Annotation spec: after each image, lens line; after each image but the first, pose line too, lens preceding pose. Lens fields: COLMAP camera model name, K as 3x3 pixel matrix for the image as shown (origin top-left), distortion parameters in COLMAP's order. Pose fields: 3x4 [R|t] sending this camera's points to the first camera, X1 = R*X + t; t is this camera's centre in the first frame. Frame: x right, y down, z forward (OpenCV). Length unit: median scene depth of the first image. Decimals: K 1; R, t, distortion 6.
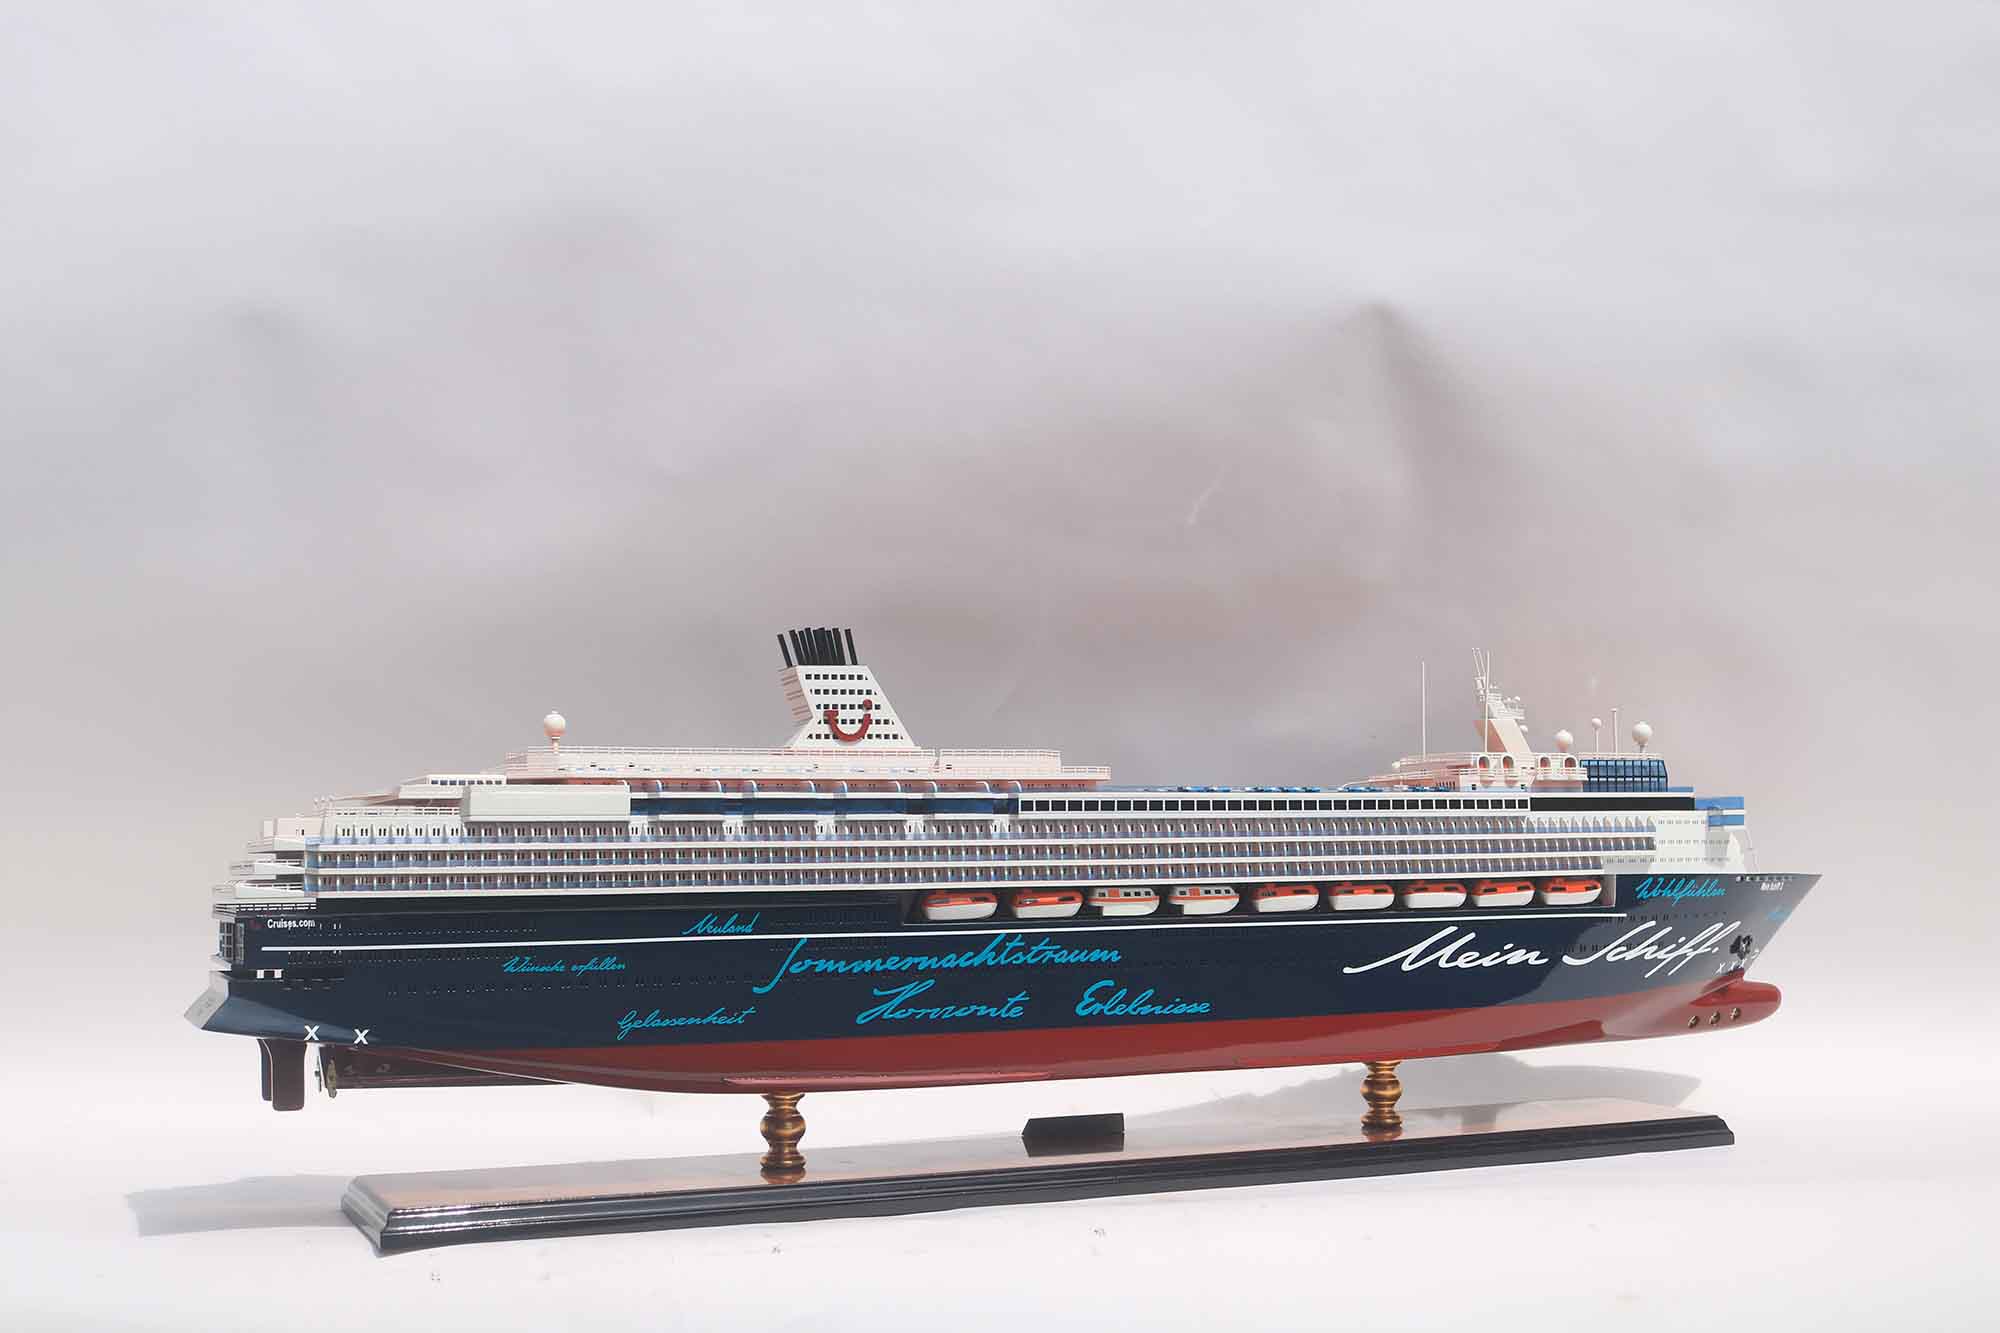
lens RADIAL K [[2384.0, 0, 974.2], [0, 2384.0, 604.8], [0, 0, 1]] dist [-0.141712, 0.027240]
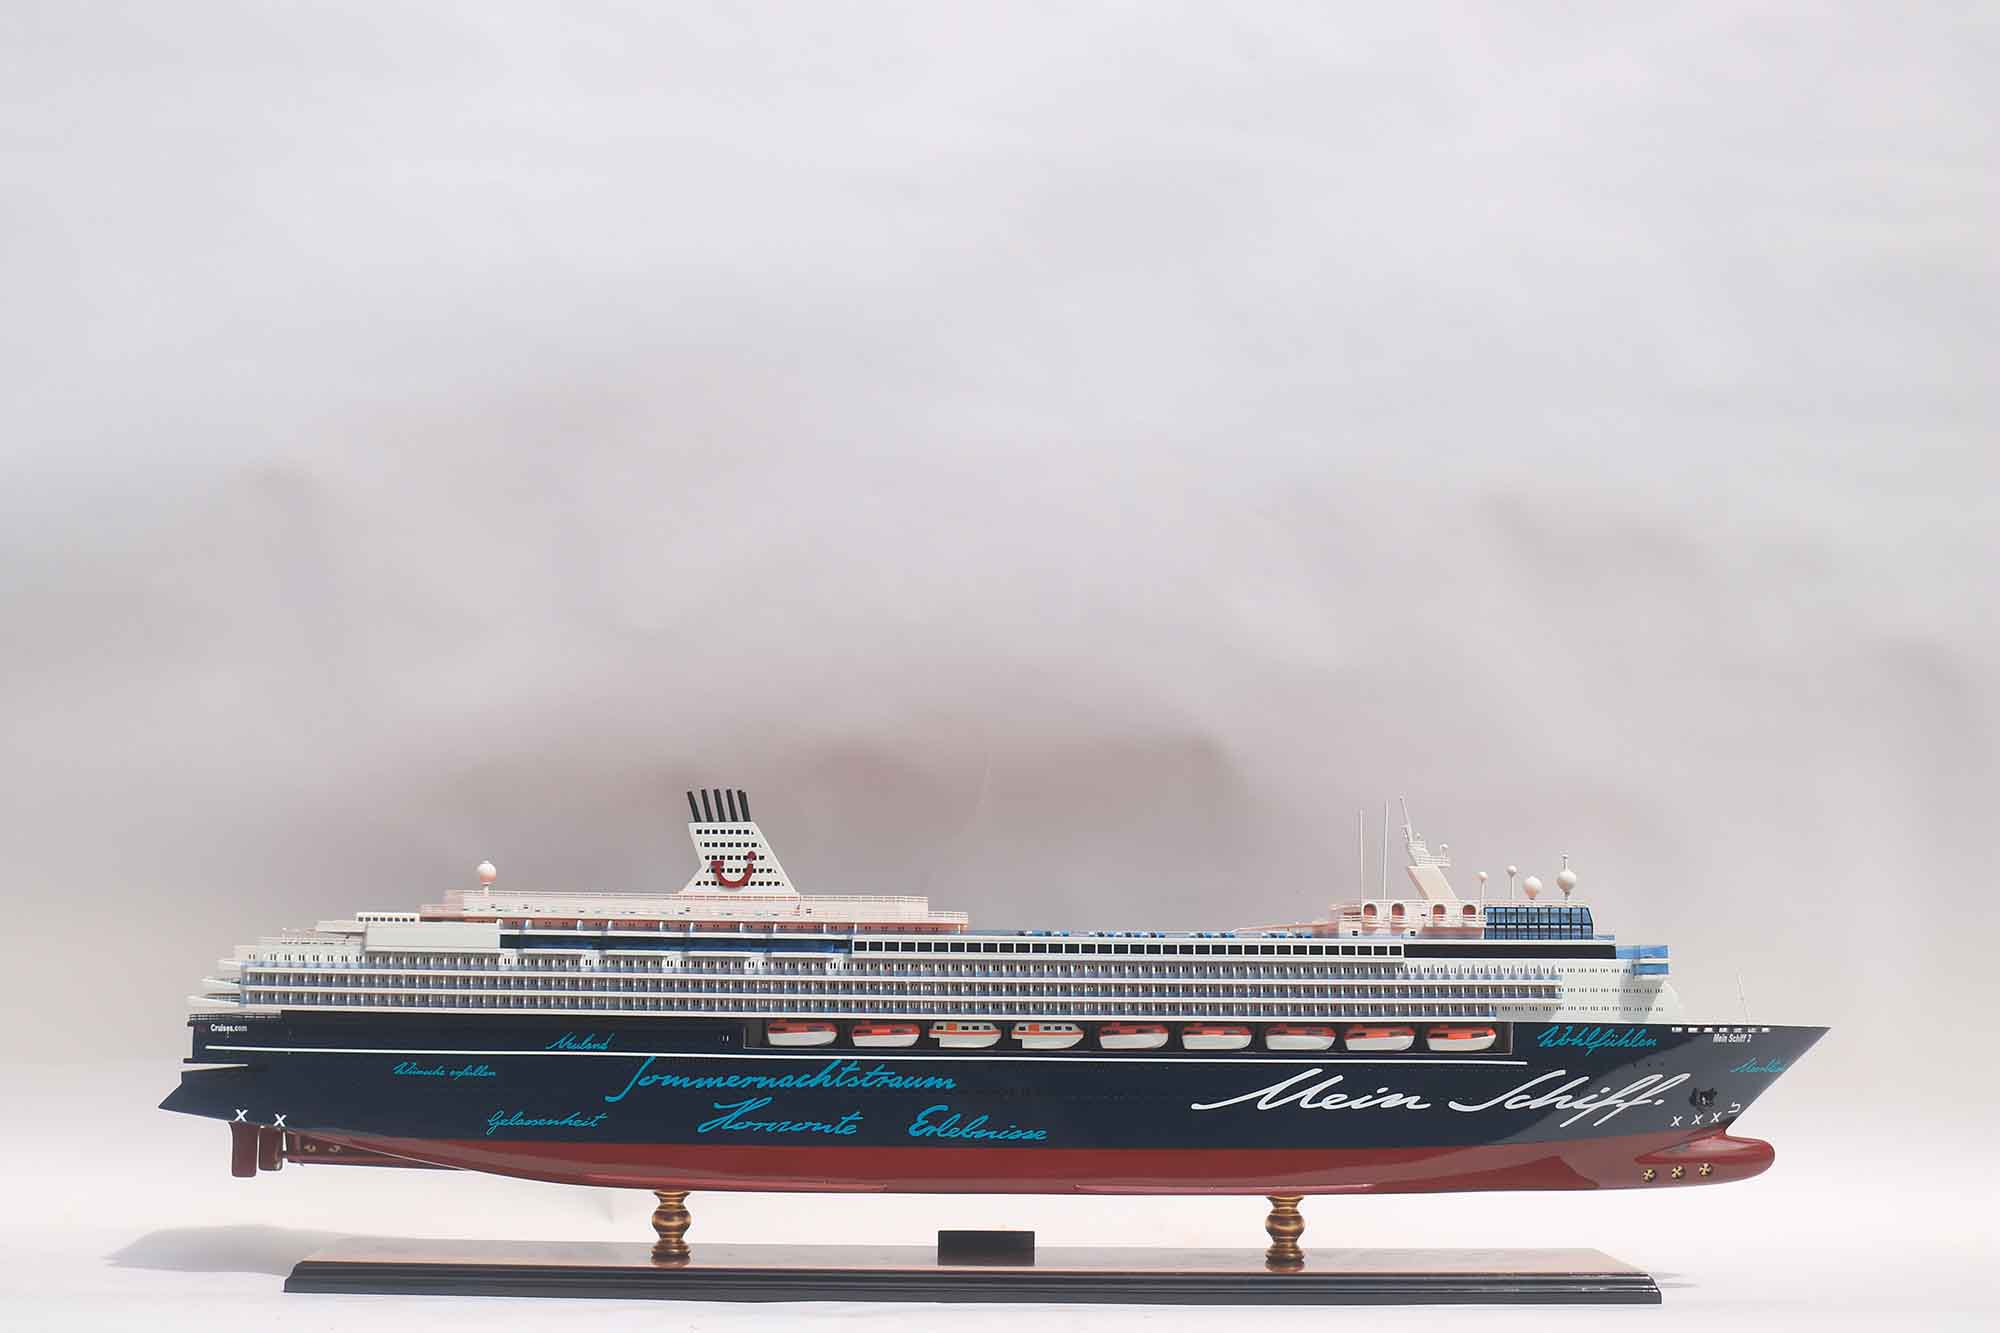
lens RADIAL K [[2384.0, 0, 974.2], [0, 2384.0, 604.8], [0, 0, 1]] dist [-0.141712, 0.027240]
pose [[0.925420, -0.040893, -0.376729, 0.492673], [0.019891, 0.998032, -0.059474, -0.008593], [0.378420, 0.047545, 0.924412, -0.025118]]
